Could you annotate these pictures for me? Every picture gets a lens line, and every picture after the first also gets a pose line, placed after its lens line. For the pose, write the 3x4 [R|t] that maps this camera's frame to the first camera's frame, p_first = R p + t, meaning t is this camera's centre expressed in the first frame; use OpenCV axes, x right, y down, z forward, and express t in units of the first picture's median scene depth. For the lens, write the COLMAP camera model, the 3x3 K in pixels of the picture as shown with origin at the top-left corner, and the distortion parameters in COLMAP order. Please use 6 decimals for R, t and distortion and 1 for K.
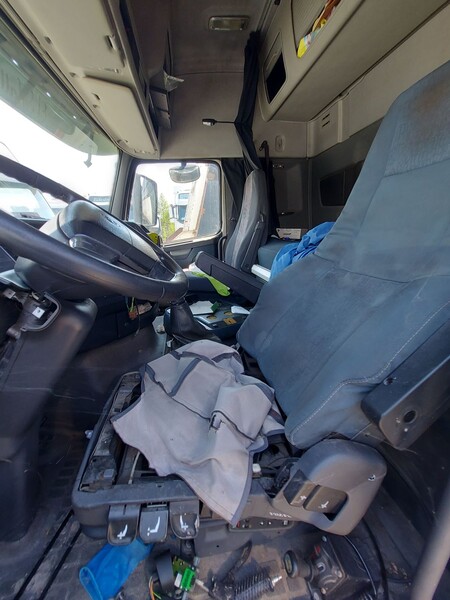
lens RADIAL K [[238.6, 0, 225.0], [0, 238.6, 300.0], [0, 0, 1]] dist [-0.015614, 0.000112]
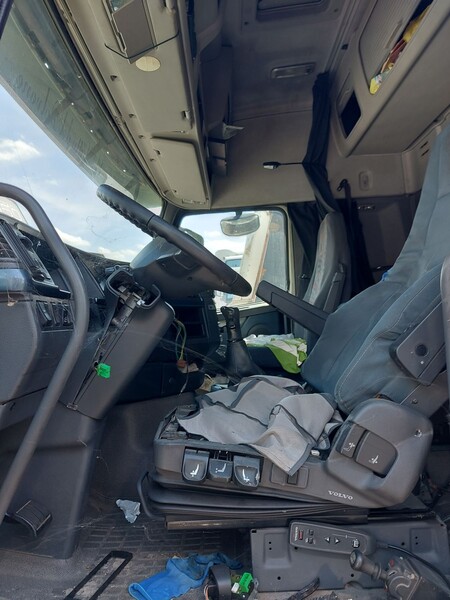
lens RADIAL K [[421.6, 0, 225.0], [0, 421.6, 300.0], [0, 0, 1]] dist [0.087563, -0.088984]
pose [[0.984440, -0.022467, -0.174282, 0.025711], [-0.035375, 0.946151, -0.321787, 0.211619], [0.172126, 0.322945, 0.930634, -0.306373]]
